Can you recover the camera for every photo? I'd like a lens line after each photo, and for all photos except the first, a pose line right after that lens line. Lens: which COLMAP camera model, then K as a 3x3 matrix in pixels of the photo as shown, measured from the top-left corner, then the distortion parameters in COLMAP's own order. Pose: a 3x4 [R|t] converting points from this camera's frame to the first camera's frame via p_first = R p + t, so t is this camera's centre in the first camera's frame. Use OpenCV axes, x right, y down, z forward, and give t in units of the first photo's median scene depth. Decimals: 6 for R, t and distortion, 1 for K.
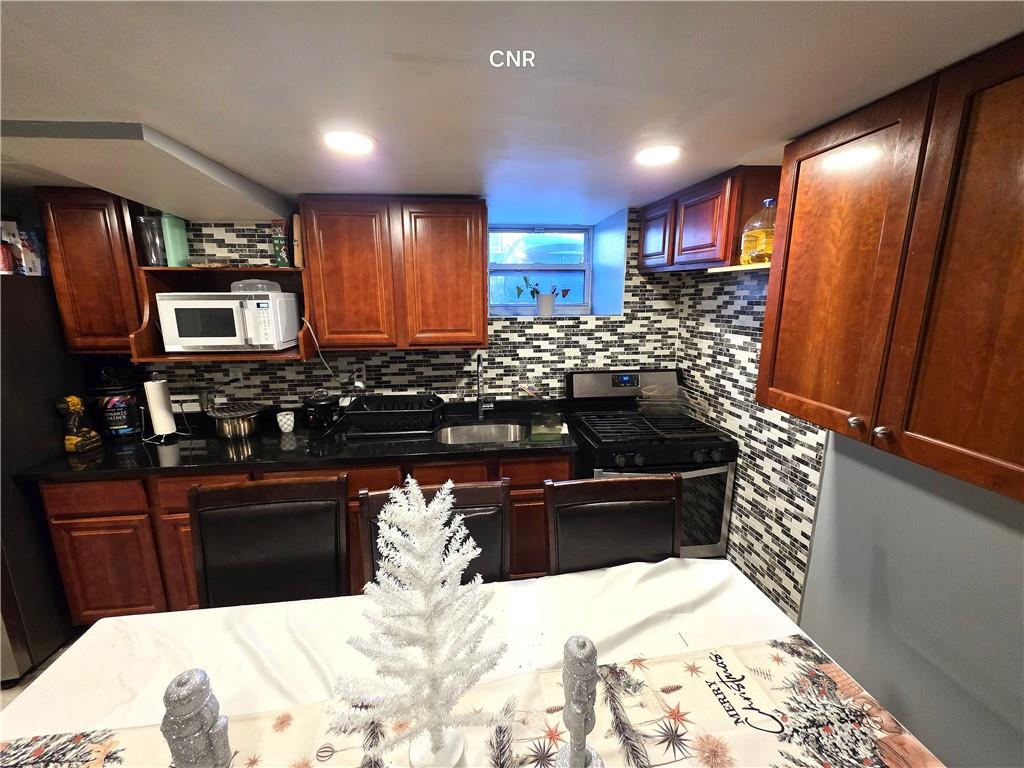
lens RADIAL K [[409.3, 0, 505.3], [0, 409.3, 381.0], [0, 0, 1]] dist [0.002129, -0.000141]
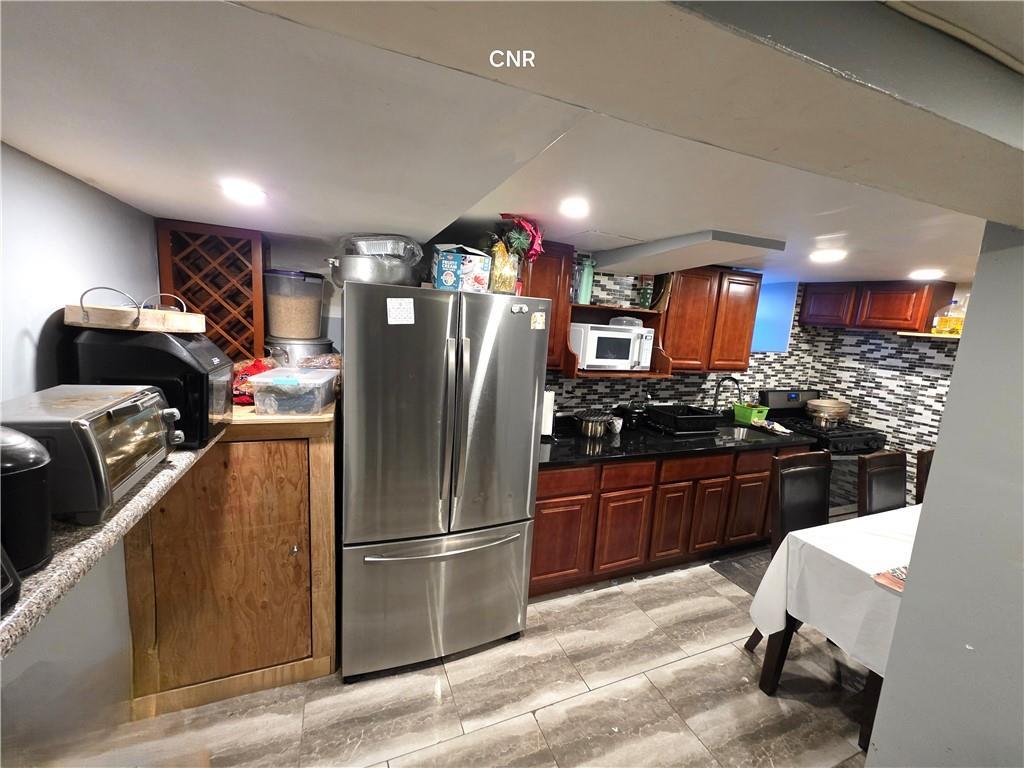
lens RADIAL K [[409.3, 0, 520.6], [0, 409.3, 380.4], [0, 0, 1]] dist [0.002129, -0.000141]
pose [[0.961307, 0.026727, 0.274181, -1.112359], [-0.014781, 0.998853, -0.045546, 0.021444], [-0.275084, 0.039732, 0.960599, -0.153871]]
